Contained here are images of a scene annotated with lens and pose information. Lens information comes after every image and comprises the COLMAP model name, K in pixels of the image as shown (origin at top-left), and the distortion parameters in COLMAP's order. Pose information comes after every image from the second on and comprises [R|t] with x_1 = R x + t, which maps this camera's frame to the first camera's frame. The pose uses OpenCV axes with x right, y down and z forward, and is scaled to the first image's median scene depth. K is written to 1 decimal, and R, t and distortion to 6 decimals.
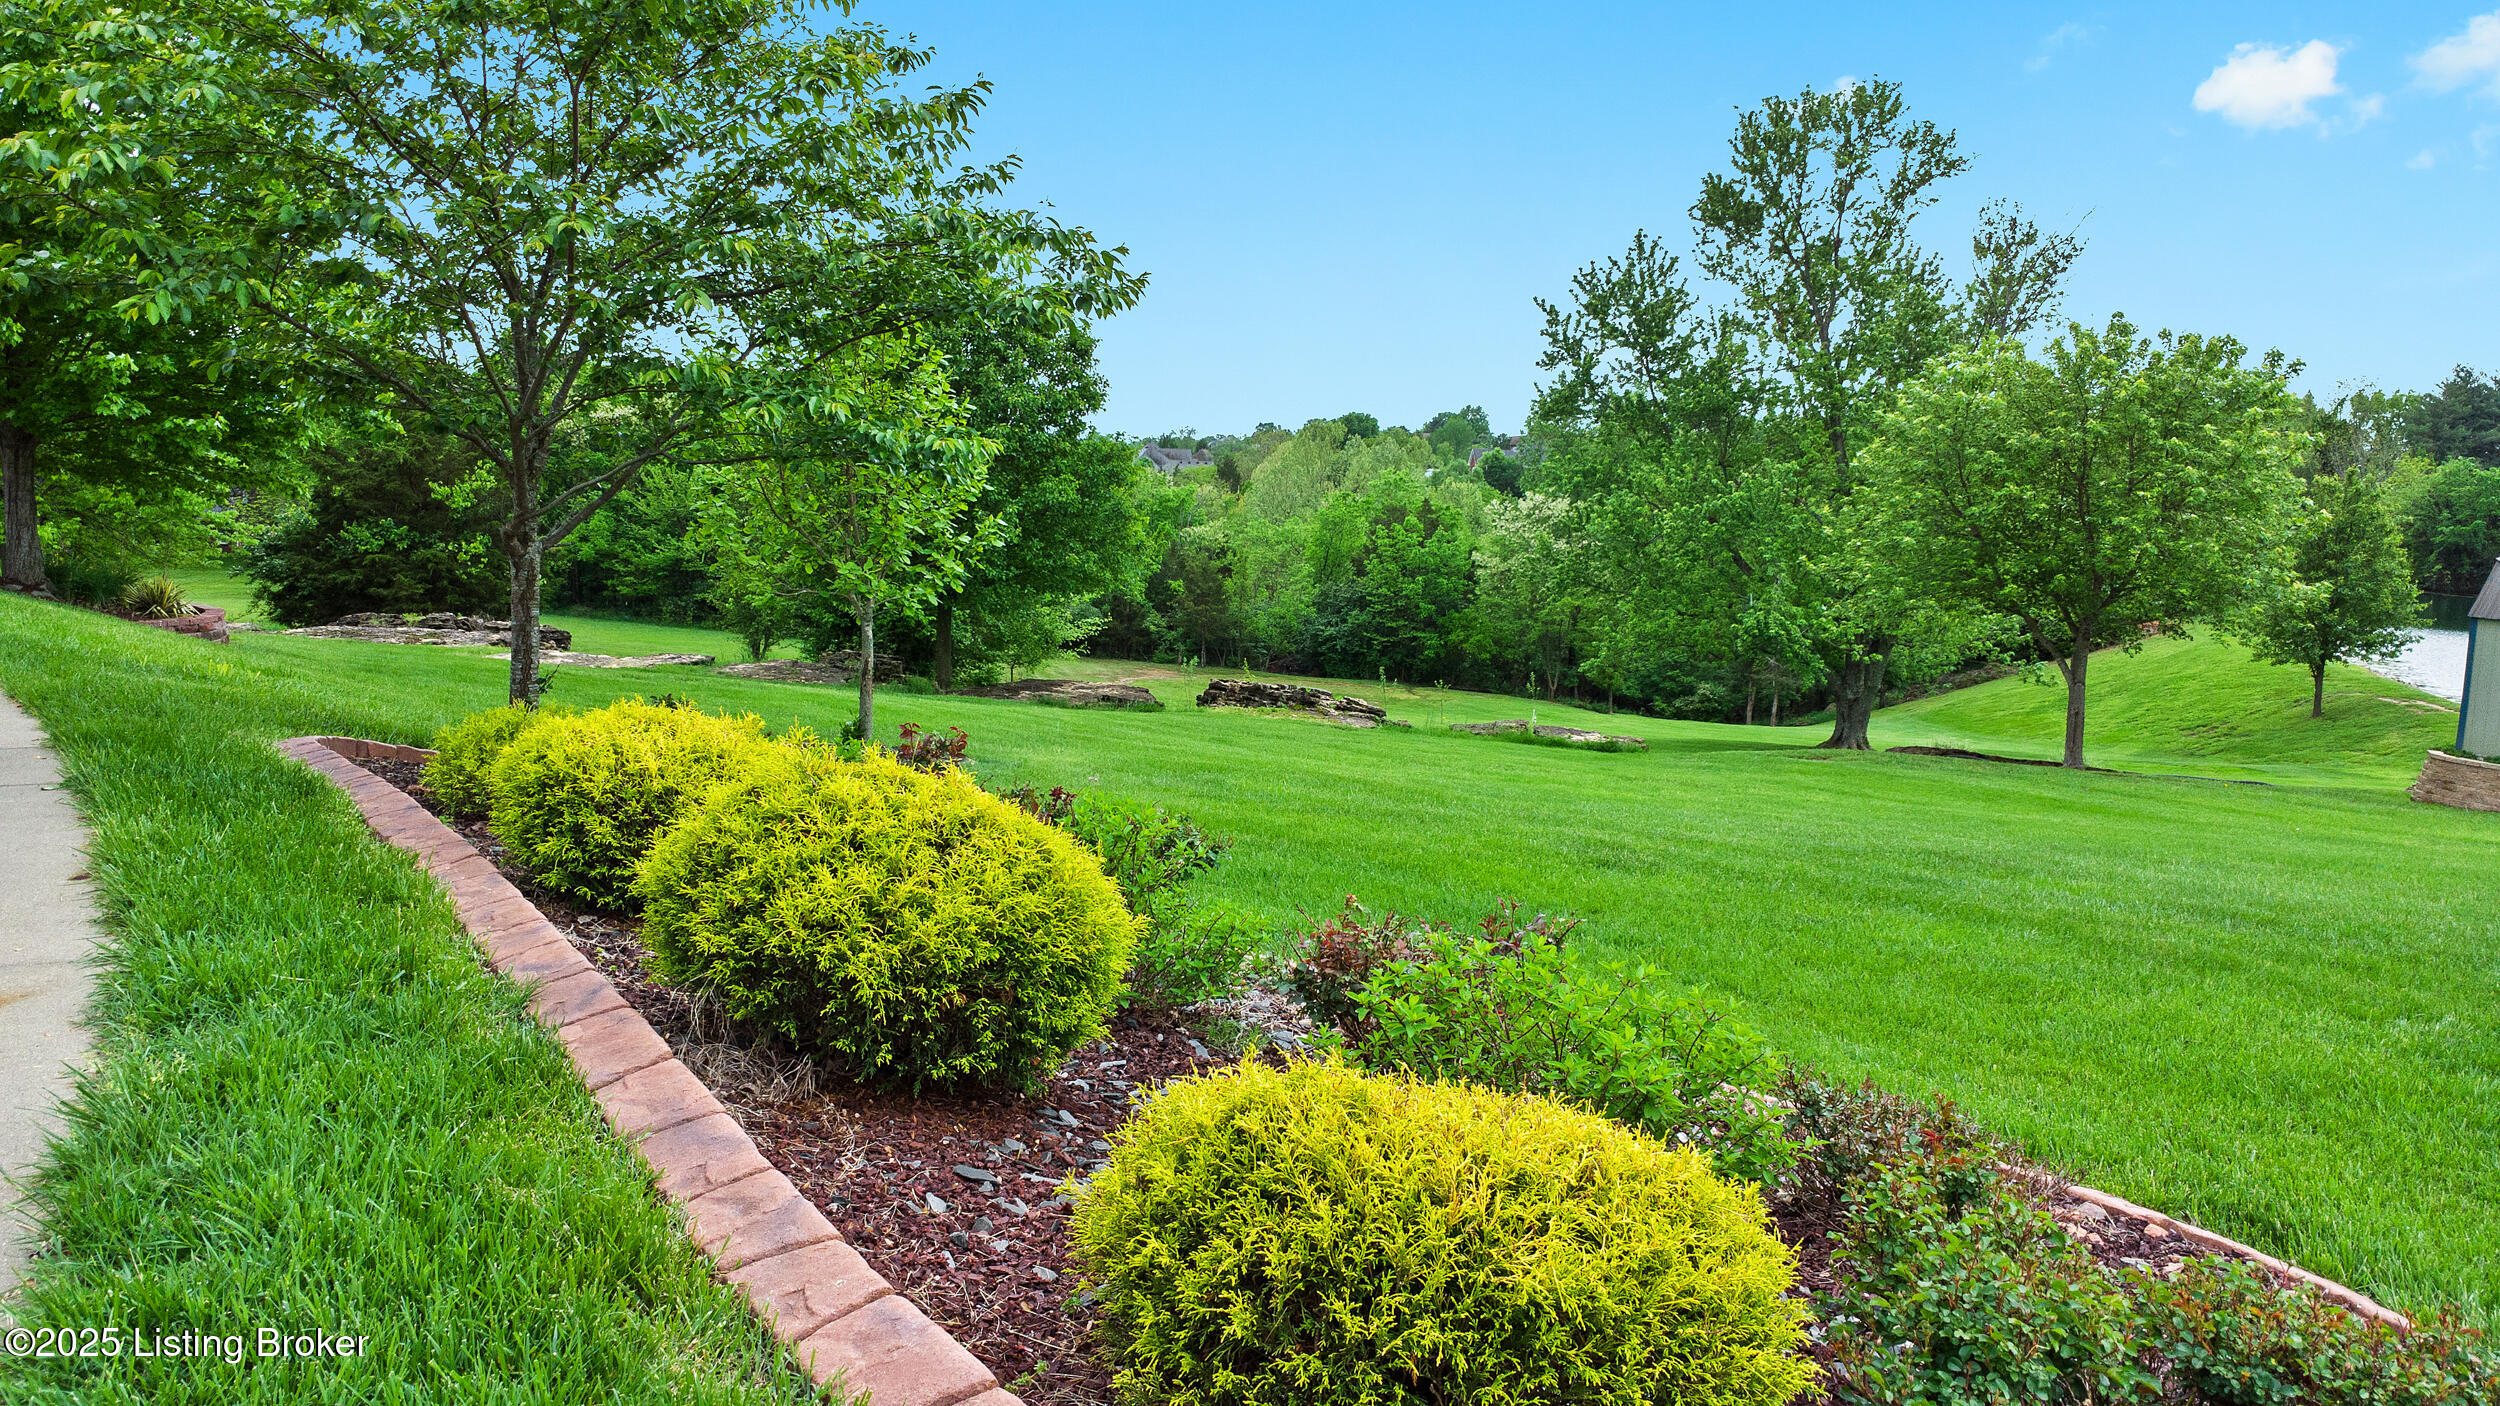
lens RADIAL K [[1844.1, 0, 1240.0], [0, 1844.1, 711.1], [0, 0, 1]] dist [0.020809, -0.014043]
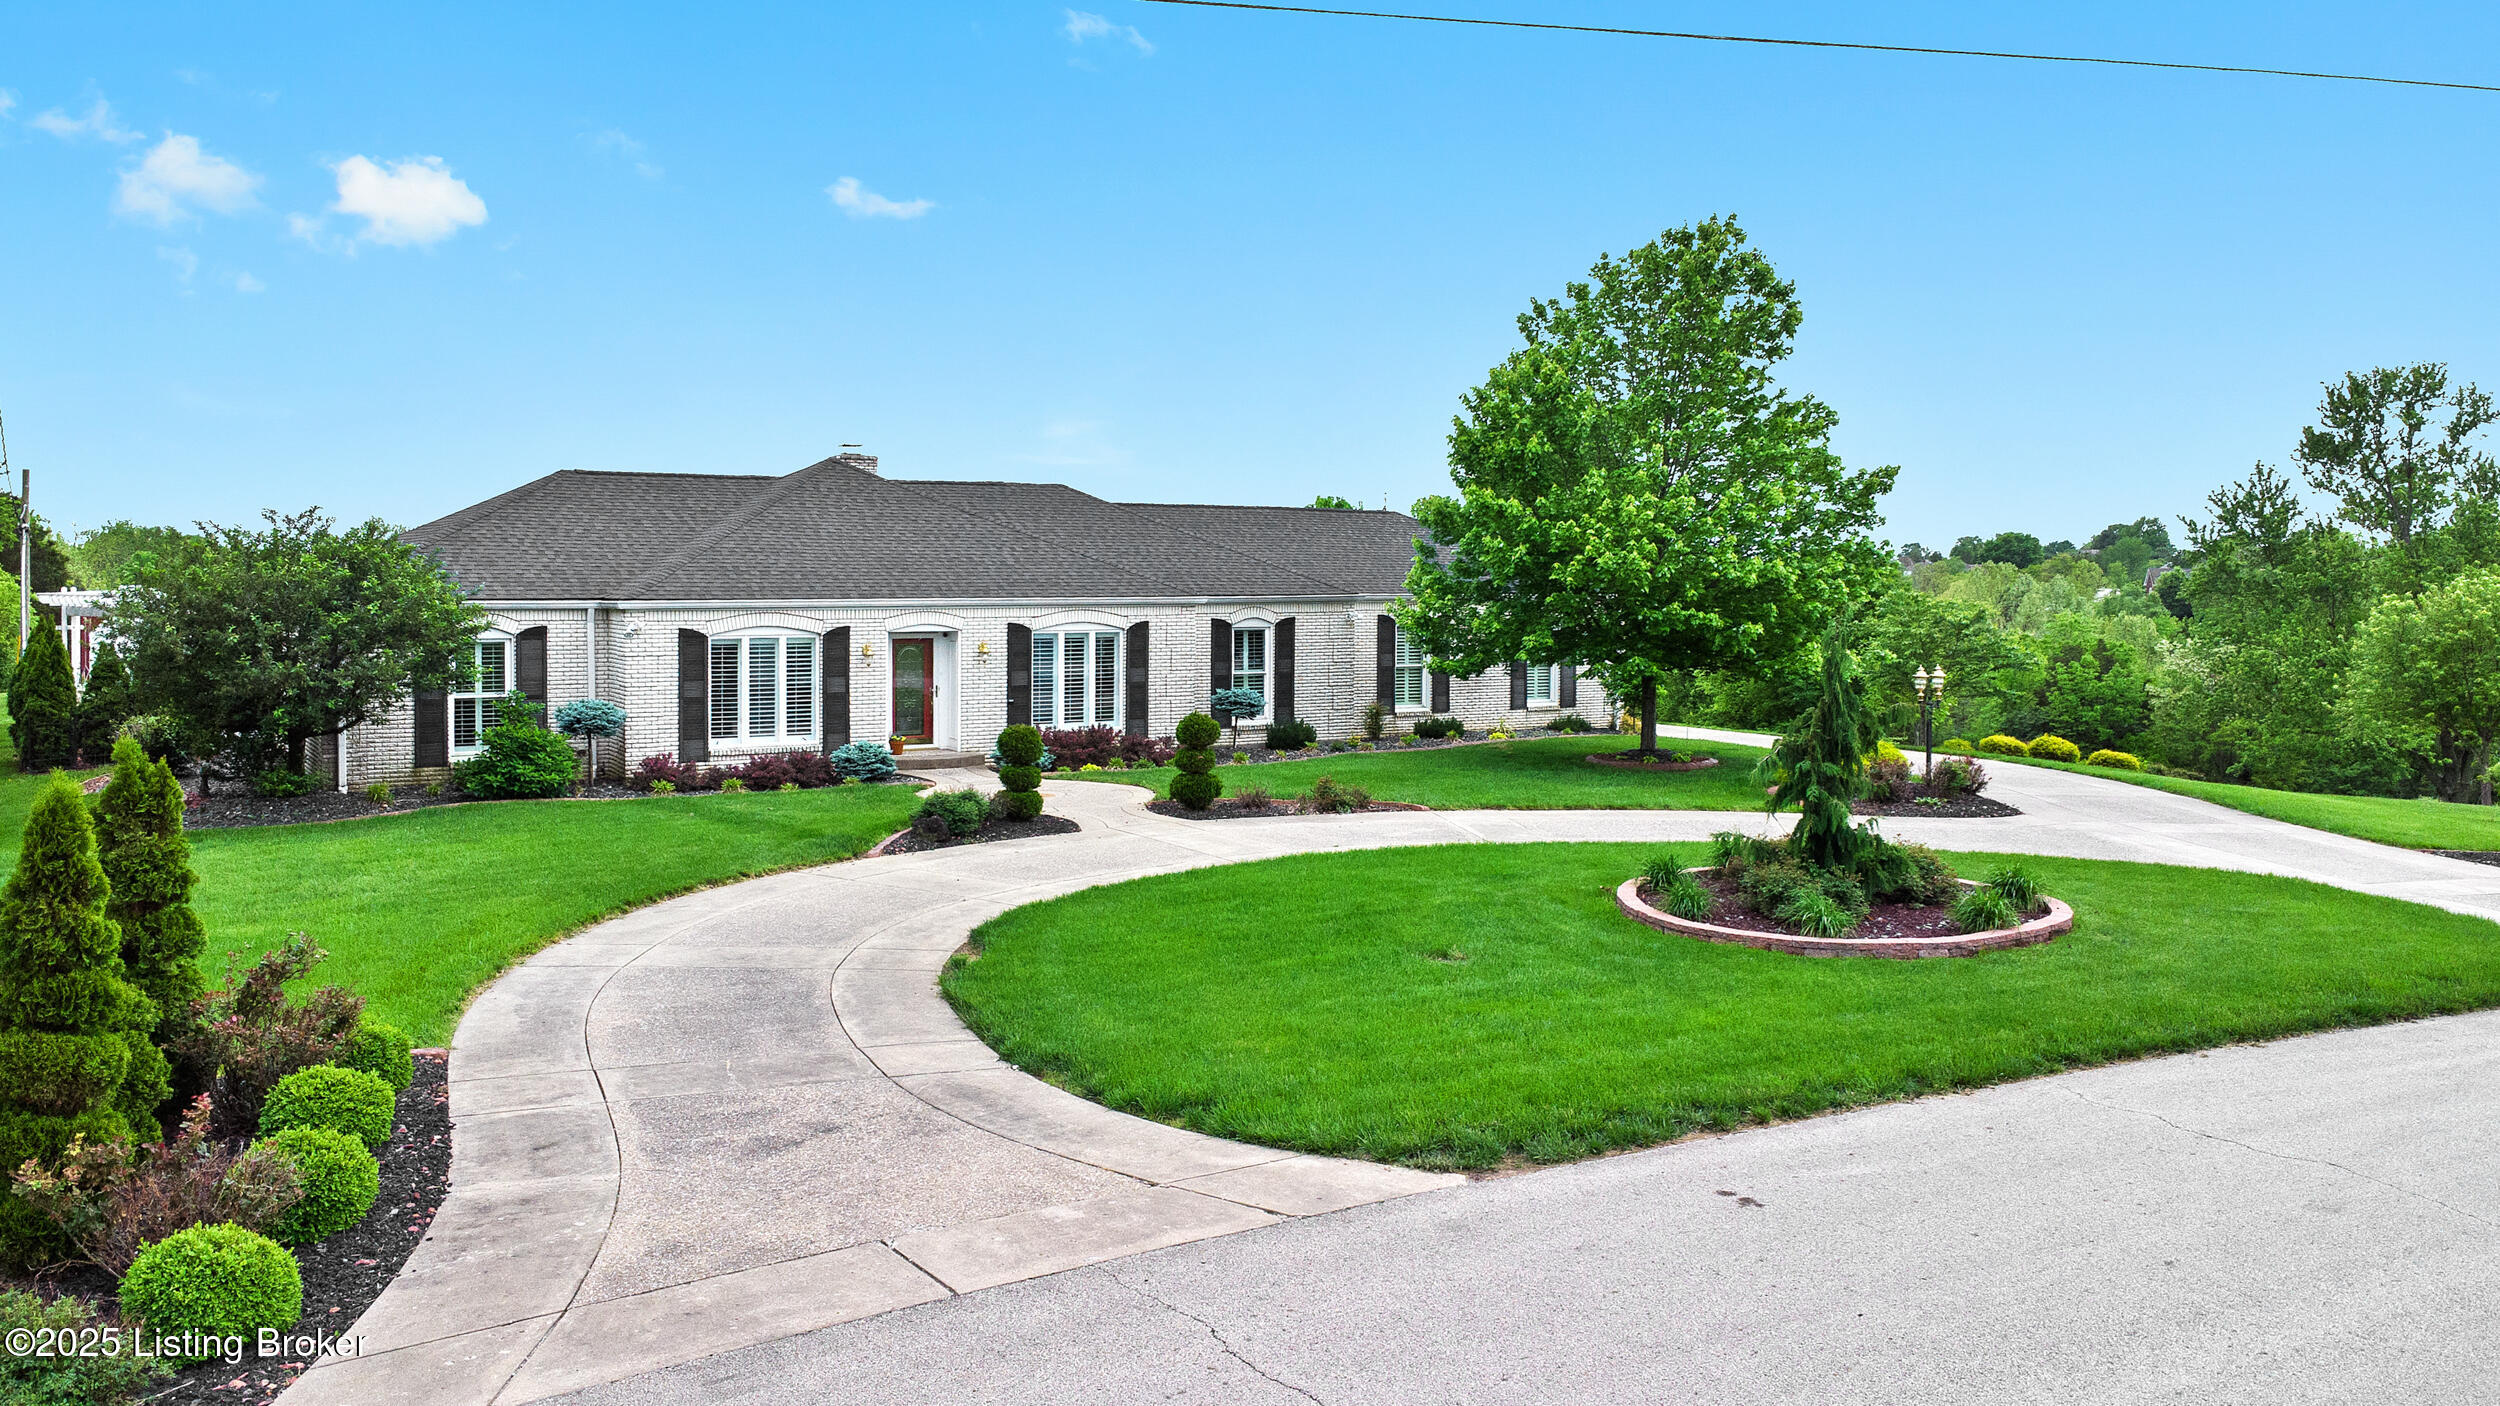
lens RADIAL K [[1844.1, 0, 1236.1], [0, 1844.1, 685.6], [0, 0, 1]] dist [0.020809, -0.014043]
pose [[0.942939, -0.039385, -0.330627, -0.059843], [0.009811, 0.995835, -0.090647, 0.031983], [0.332820, 0.082231, 0.939398, -0.581540]]
